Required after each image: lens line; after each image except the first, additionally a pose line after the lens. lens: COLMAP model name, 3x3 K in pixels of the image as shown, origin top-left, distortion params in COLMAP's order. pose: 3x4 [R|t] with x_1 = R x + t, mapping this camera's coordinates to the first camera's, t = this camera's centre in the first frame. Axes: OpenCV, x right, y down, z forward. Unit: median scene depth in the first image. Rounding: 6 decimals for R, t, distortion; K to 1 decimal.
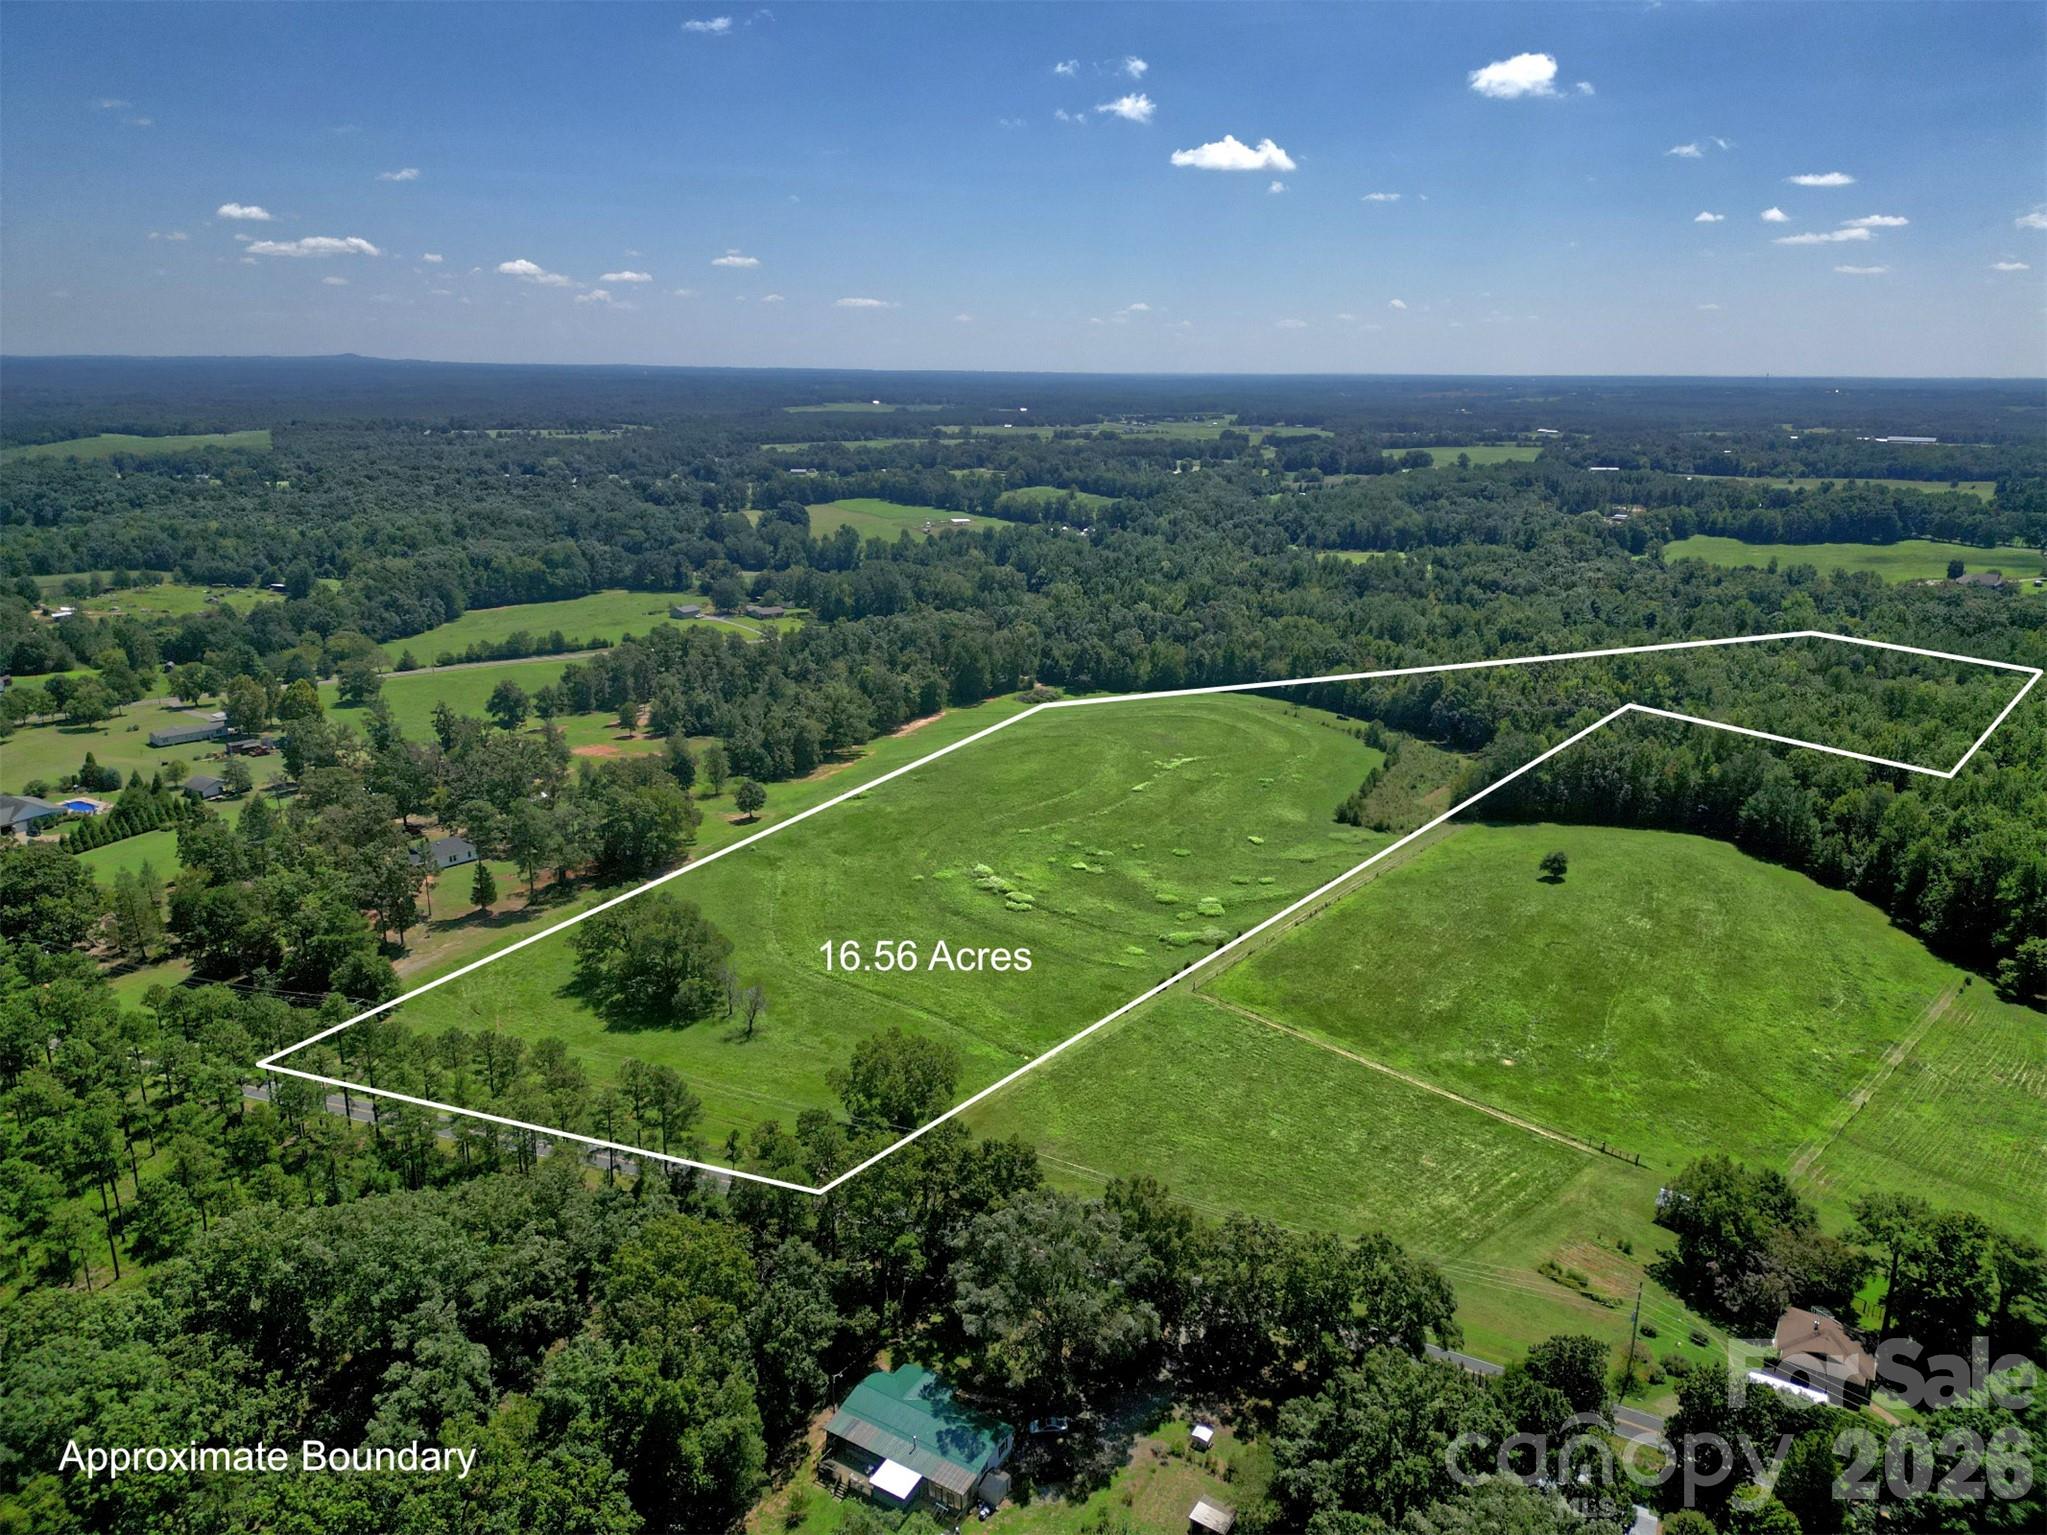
lens RADIAL K [[1416.3, 0, 1023.5], [0, 1416.3, 767.5], [0, 0, 1]] dist [0.075713, -0.101270]
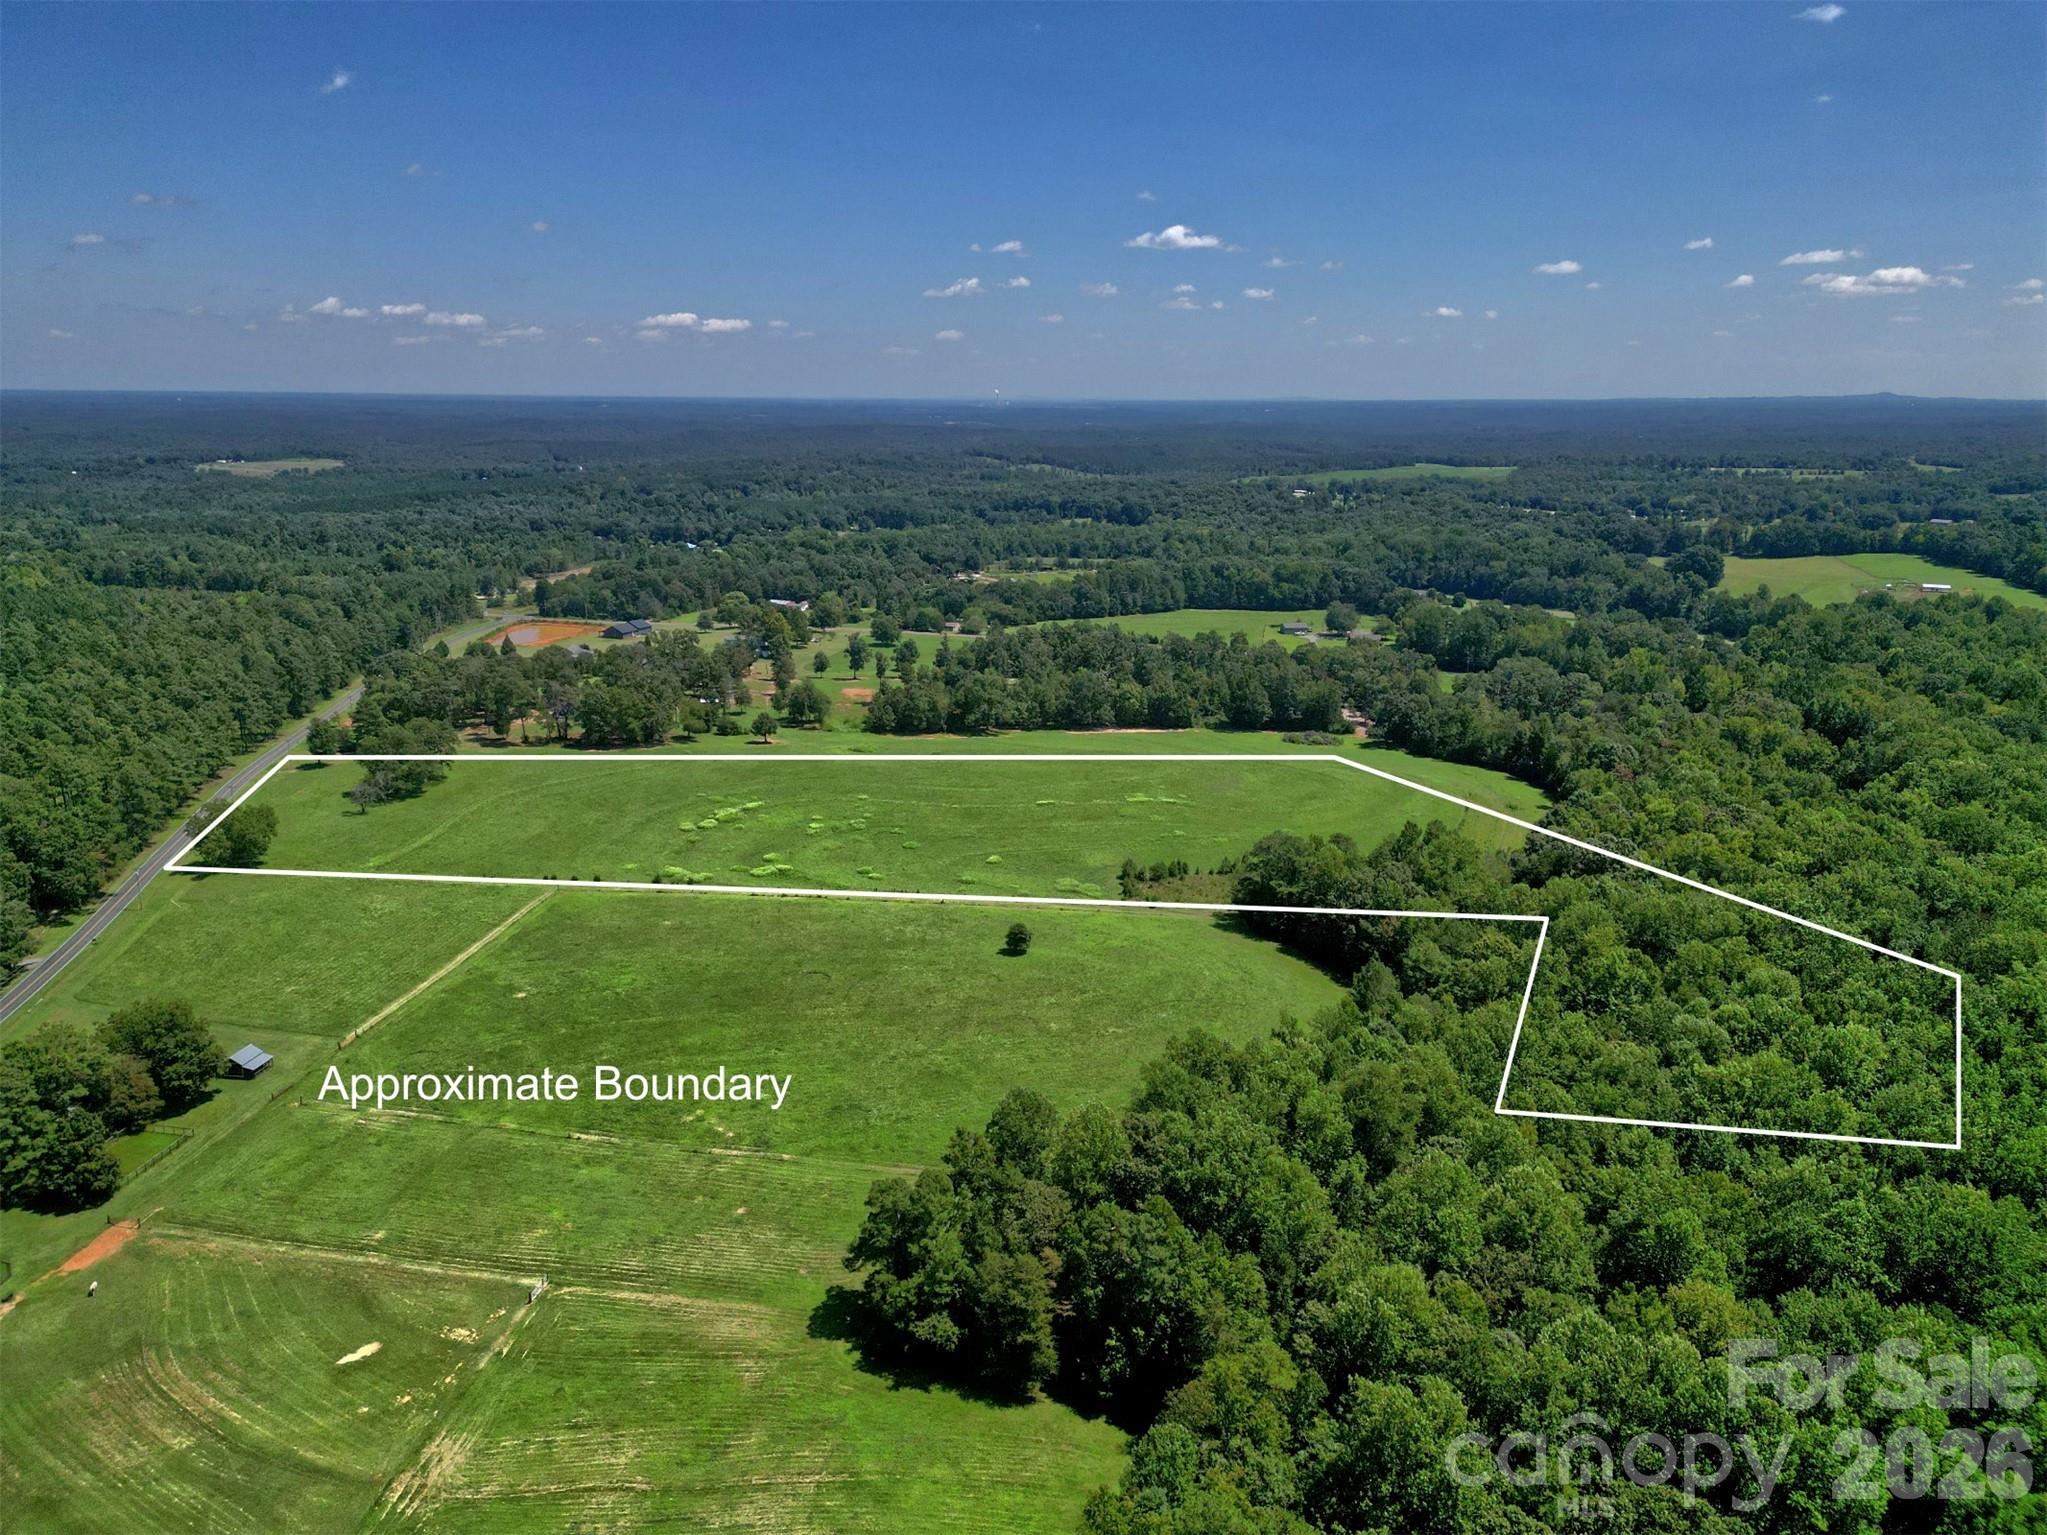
lens RADIAL K [[1411.6, 0, 1023.5], [0, 1411.6, 767.5], [0, 0, 1]] dist [0.073711, -0.070935]
pose [[0.572232, 0.198080, -0.795811, 0.744575], [-0.218931, 0.972072, 0.084529, -0.078127], [0.790329, 0.125857, 0.599617, 0.319584]]
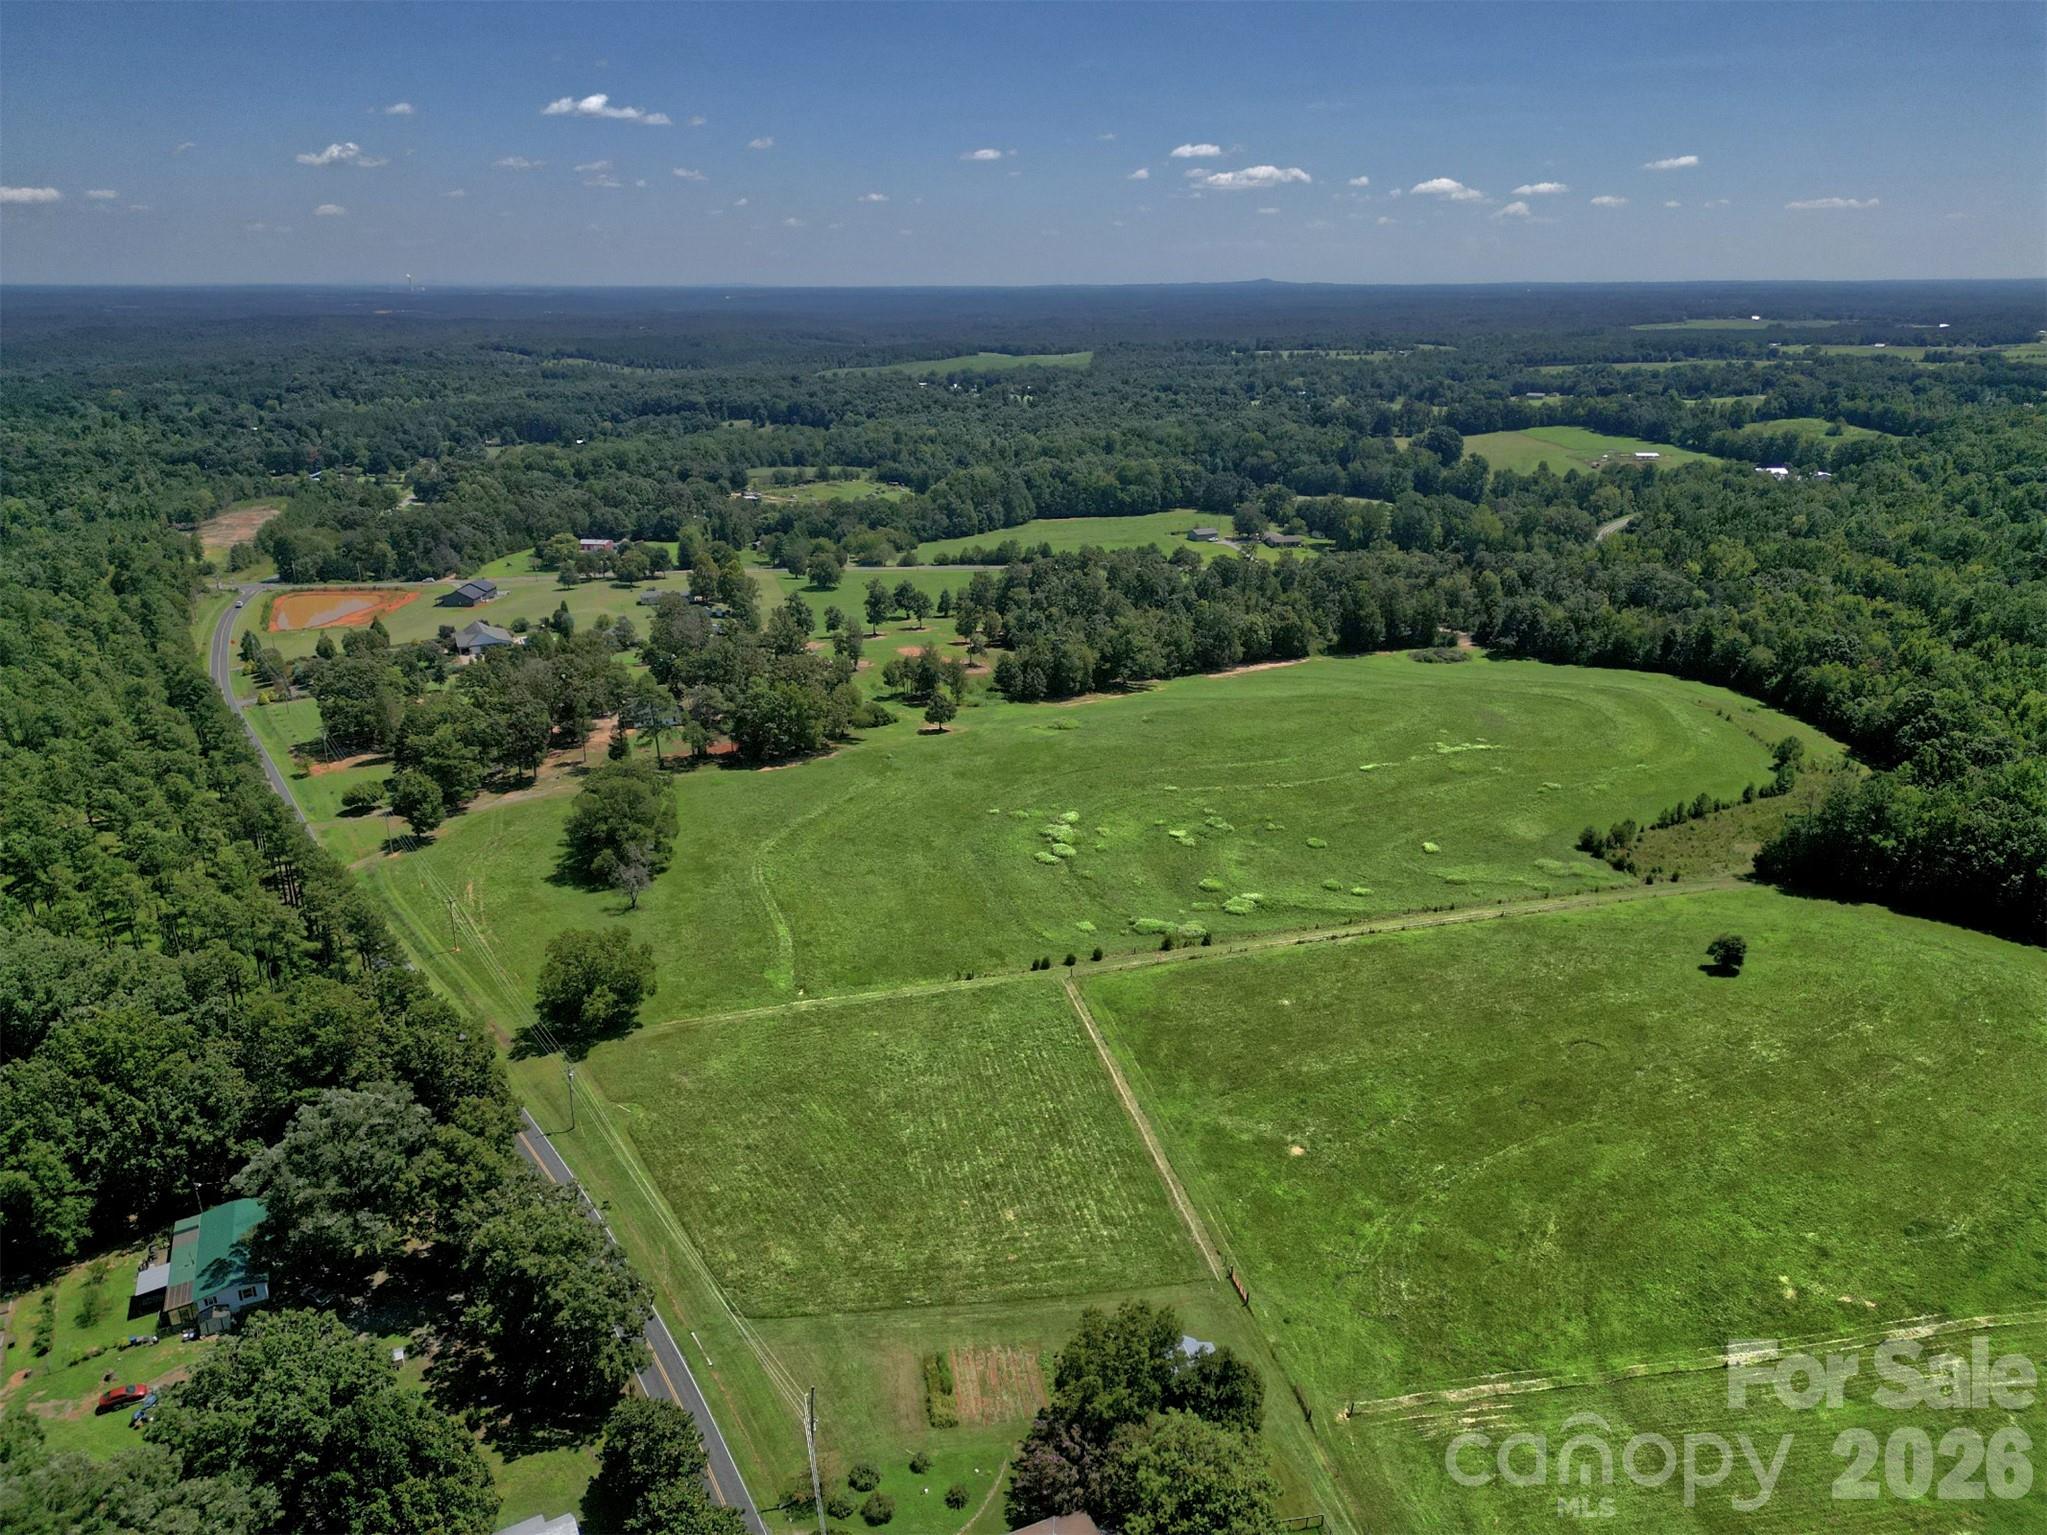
lens RADIAL K [[1411.6, 0, 1023.5], [0, 1411.6, 767.5], [0, 0, 1]] dist [0.073711, -0.070935]
pose [[0.832146, 0.164286, -0.529664, 0.312706], [-0.136527, 0.986405, 0.091458, -0.030625], [0.537488, -0.003792, 0.843263, 0.127126]]
